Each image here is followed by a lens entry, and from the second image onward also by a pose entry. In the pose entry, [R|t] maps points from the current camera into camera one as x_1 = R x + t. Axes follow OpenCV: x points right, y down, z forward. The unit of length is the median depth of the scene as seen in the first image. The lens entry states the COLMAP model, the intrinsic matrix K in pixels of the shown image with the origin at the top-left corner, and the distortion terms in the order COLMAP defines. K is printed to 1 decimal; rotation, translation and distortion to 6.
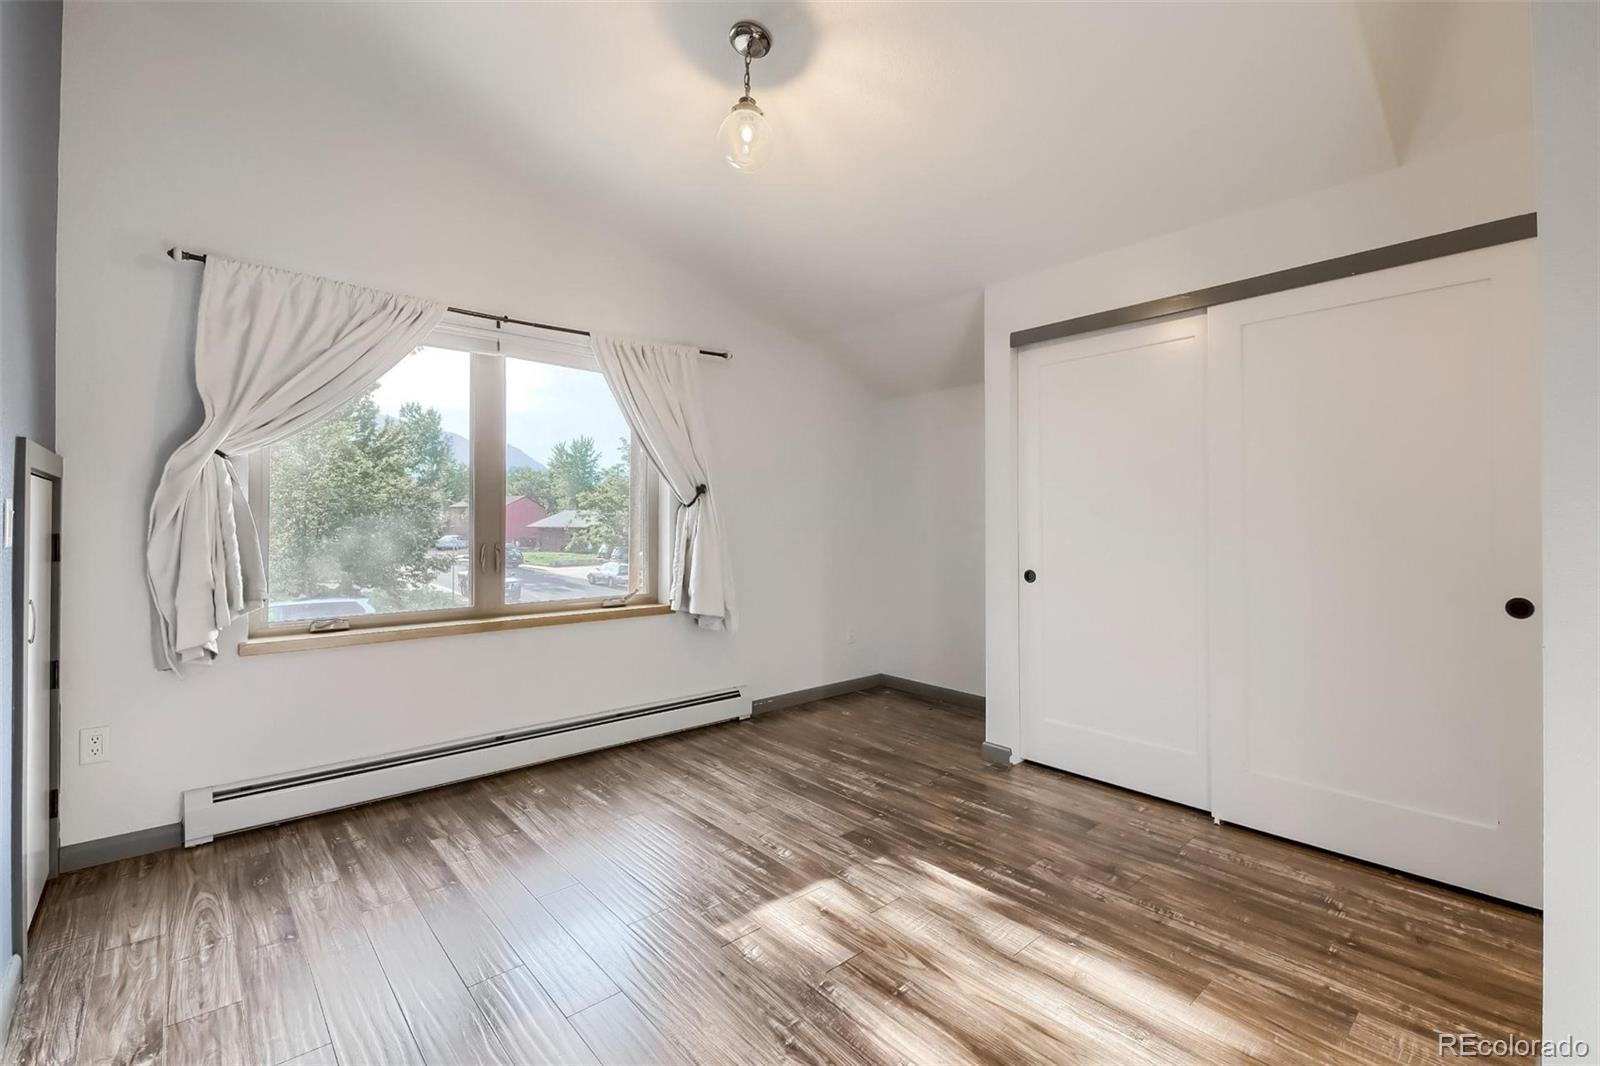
lens RADIAL K [[682.4, 0, 806.9], [0, 682.4, 525.1], [0, 0, 1]] dist [-0.002508, -0.000612]
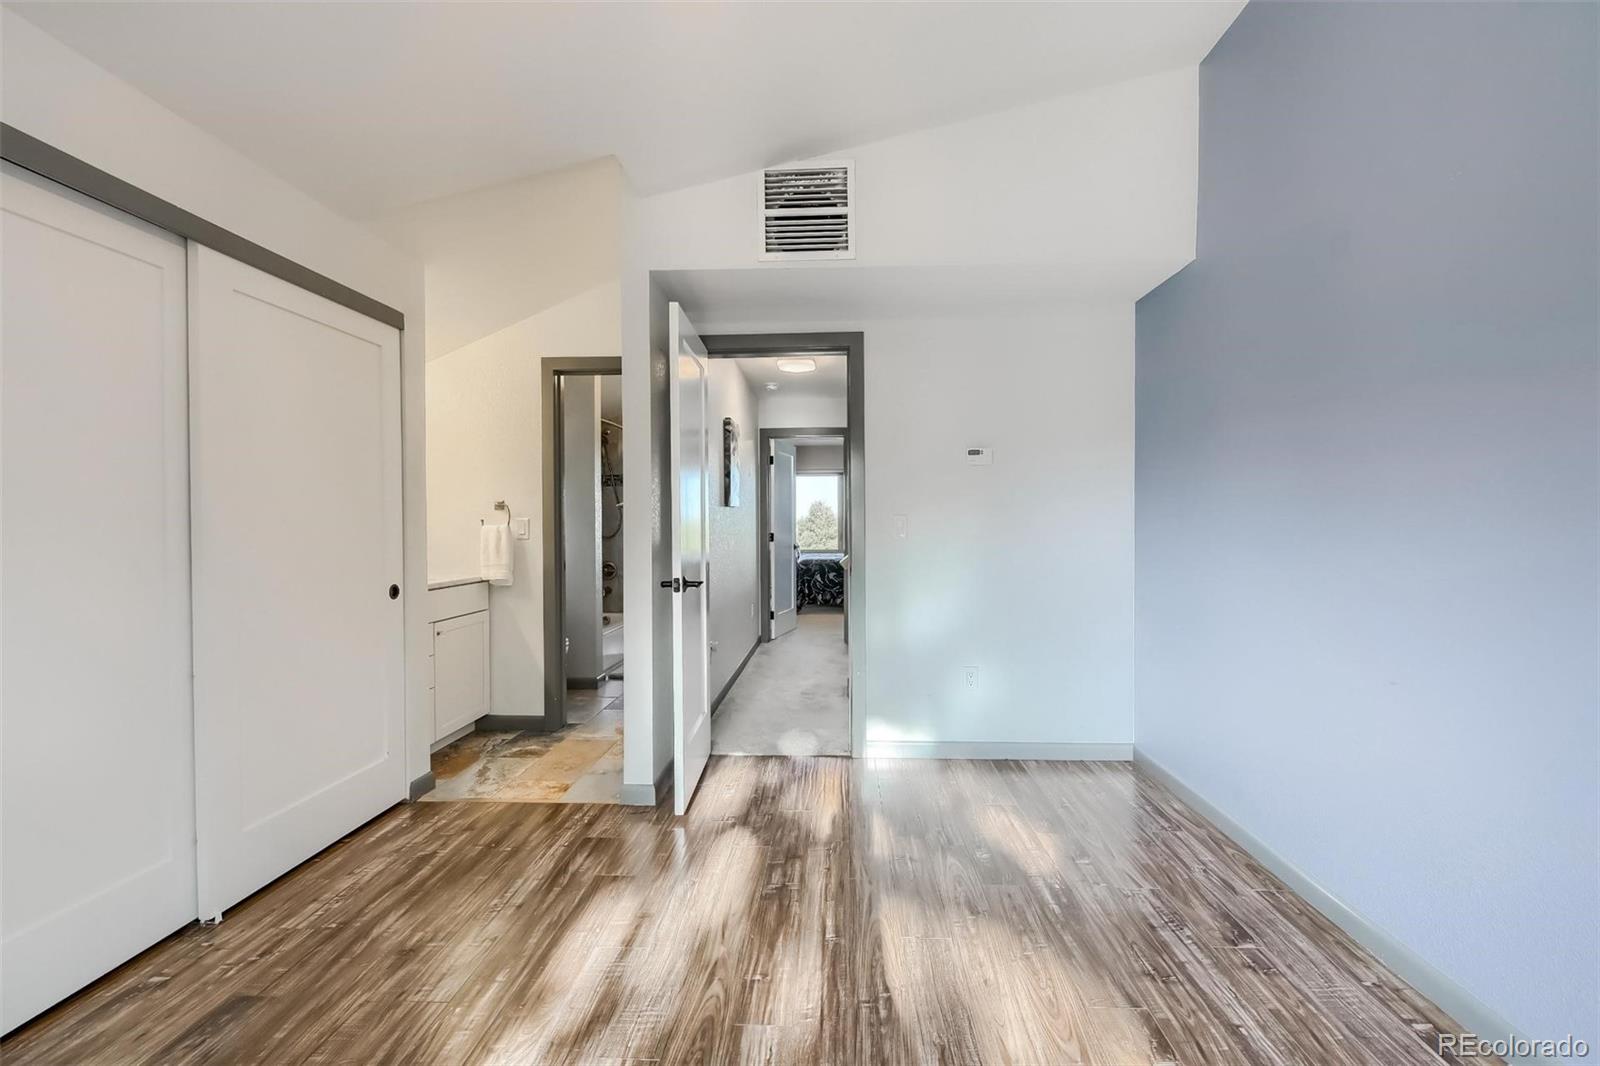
lens RADIAL K [[682.4, 0, 804.2], [0, 682.4, 531.5], [0, 0, 1]] dist [-0.002508, -0.000612]
pose [[-0.709387, -0.000799, 0.704819, -0.517434], [0.006590, 0.999948, 0.007767, -0.006867], [-0.704789, 0.010154, -0.709344, 1.354286]]
